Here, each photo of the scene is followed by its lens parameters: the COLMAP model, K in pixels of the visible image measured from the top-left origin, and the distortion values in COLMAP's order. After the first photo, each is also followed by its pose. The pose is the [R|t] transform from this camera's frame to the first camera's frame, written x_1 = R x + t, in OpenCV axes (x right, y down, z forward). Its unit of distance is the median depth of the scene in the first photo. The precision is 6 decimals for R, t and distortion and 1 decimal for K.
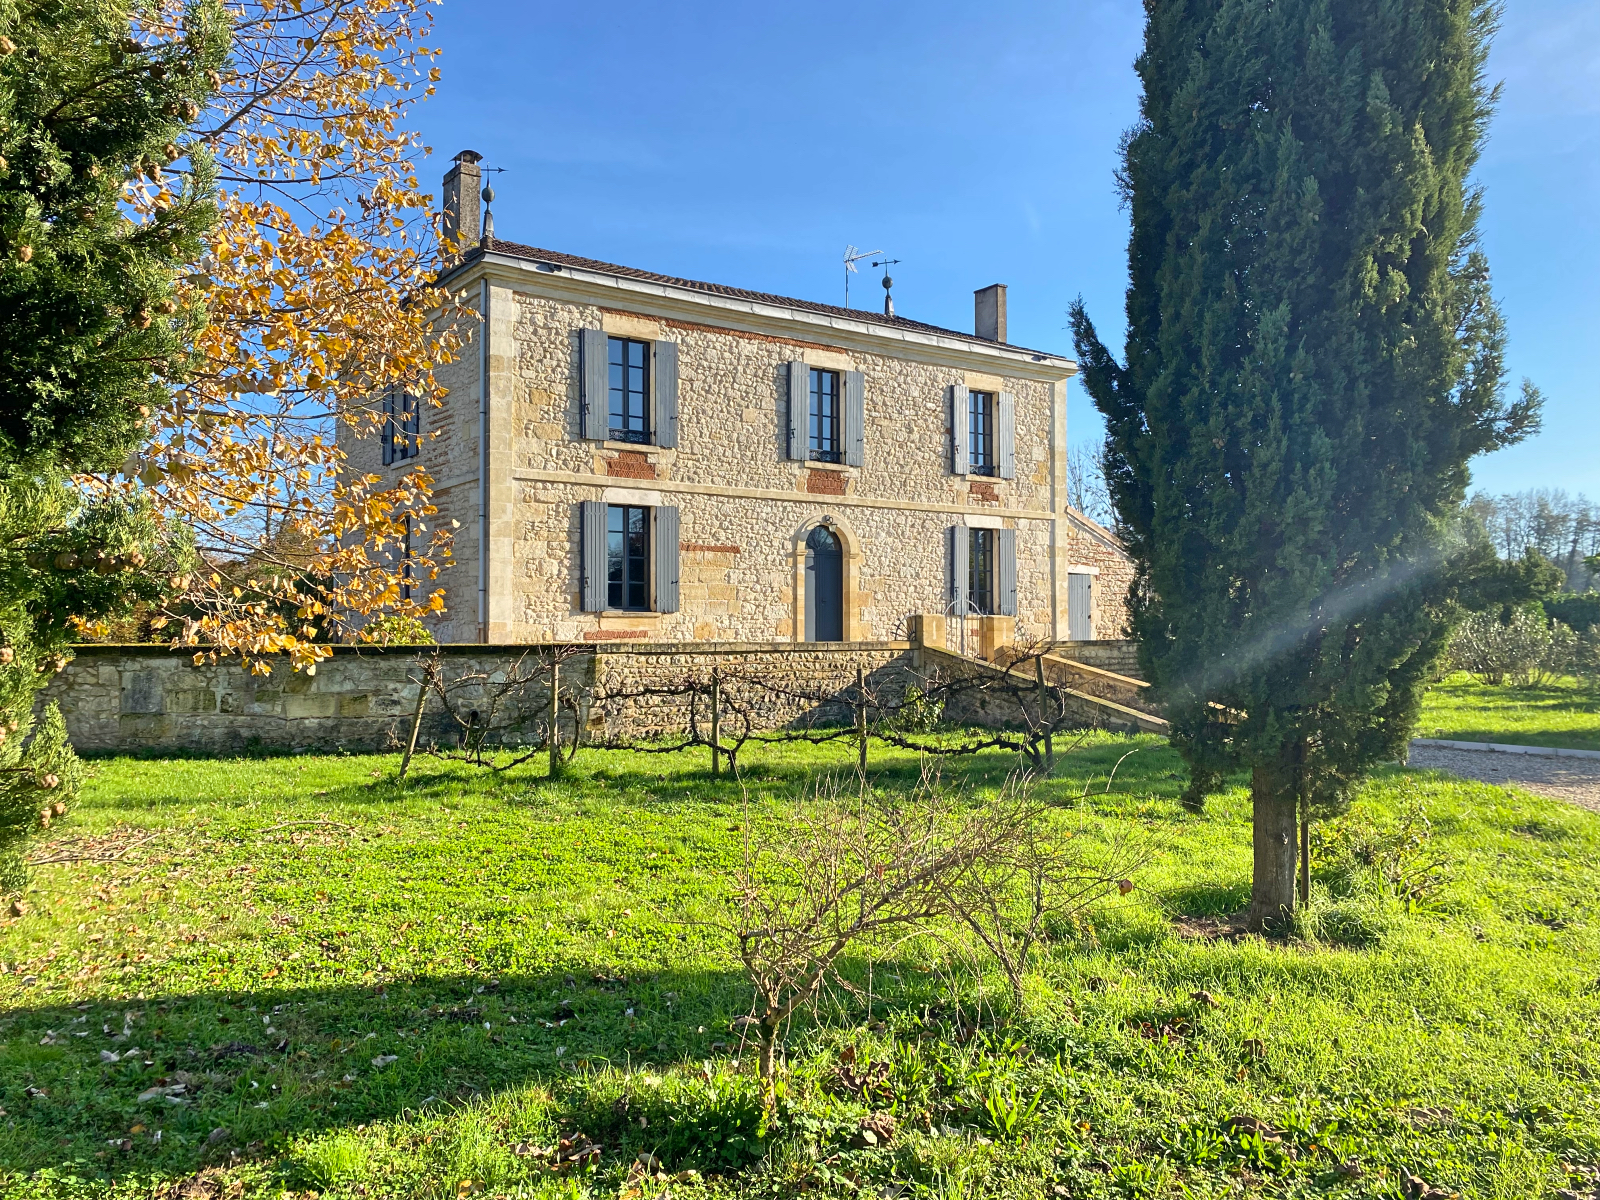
lens RADIAL K [[1229.3, 0, 799.9], [0, 1229.3, 605.7], [0, 0, 1]] dist [0.025460, -0.026701]
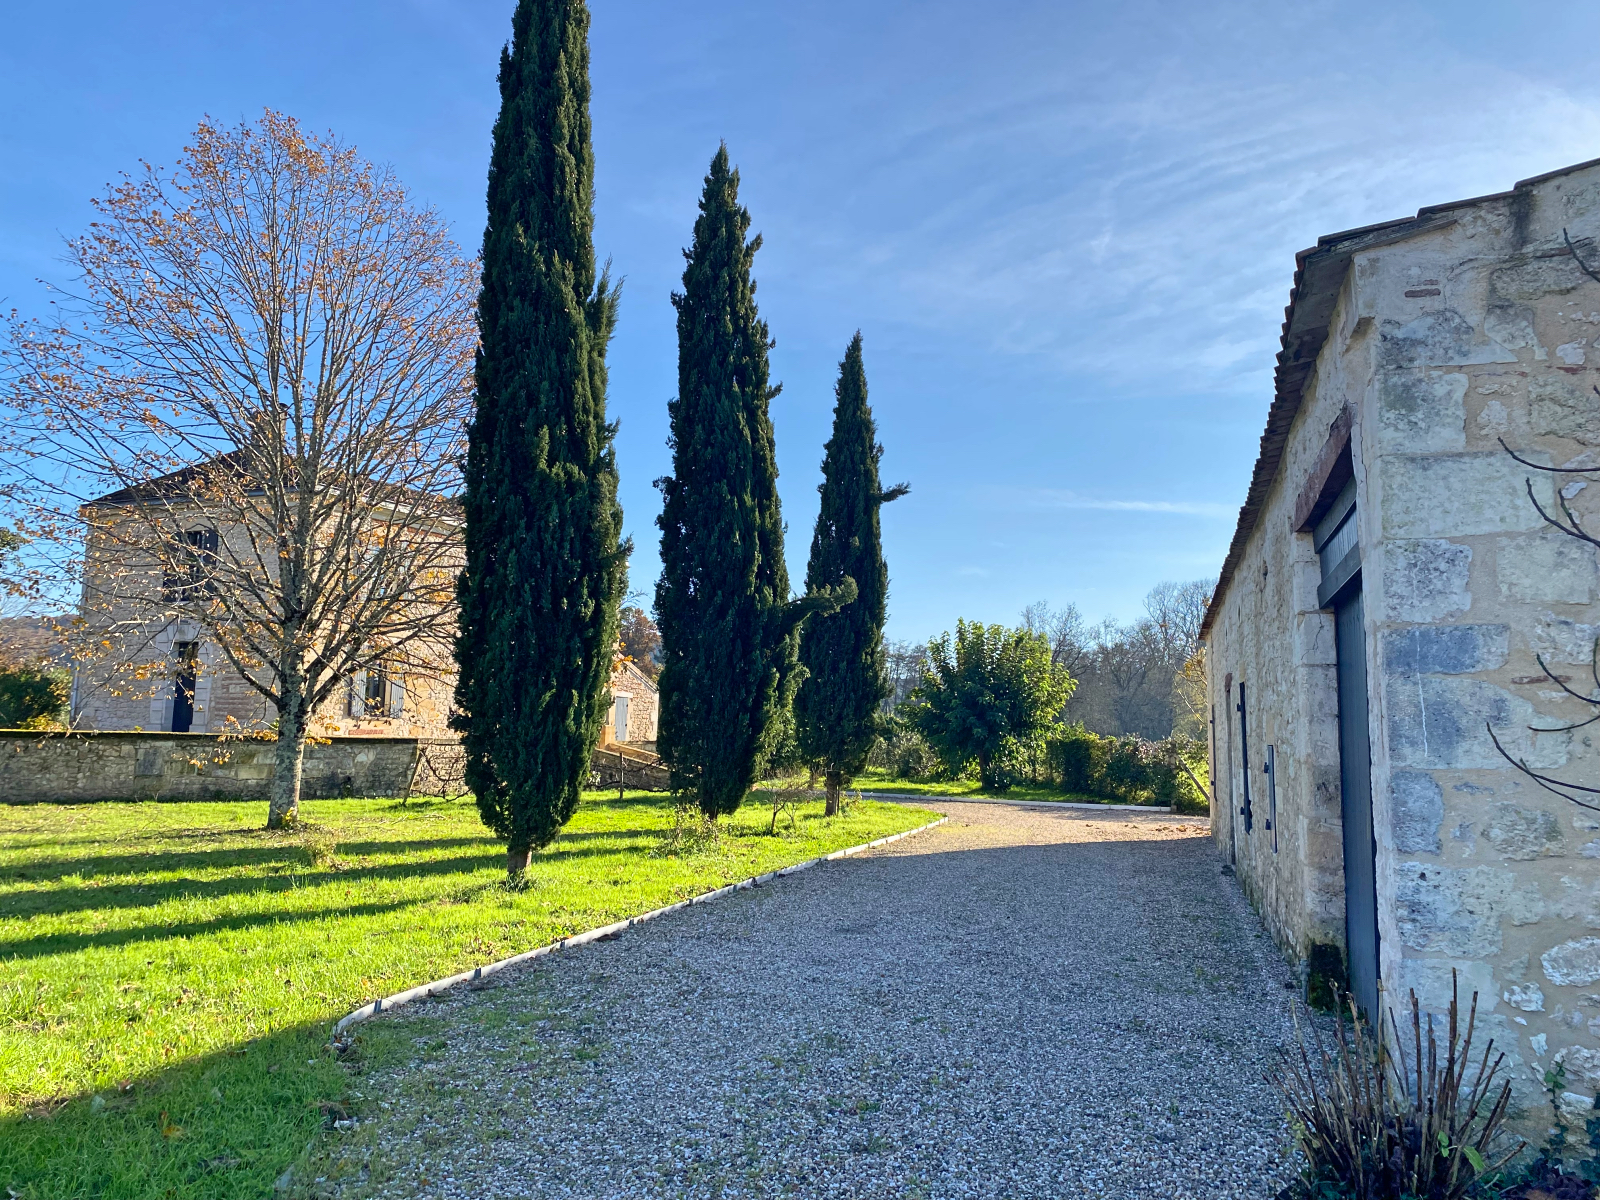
lens RADIAL K [[1229.3, 0, 799.2], [0, 1229.3, 600.0], [0, 0, 1]] dist [0.025460, -0.026701]
pose [[0.877217, 0.074158, 0.474332, -0.564306], [-0.032943, 0.994967, -0.094630, -0.016344], [-0.478963, 0.067385, 0.875245, -0.840734]]
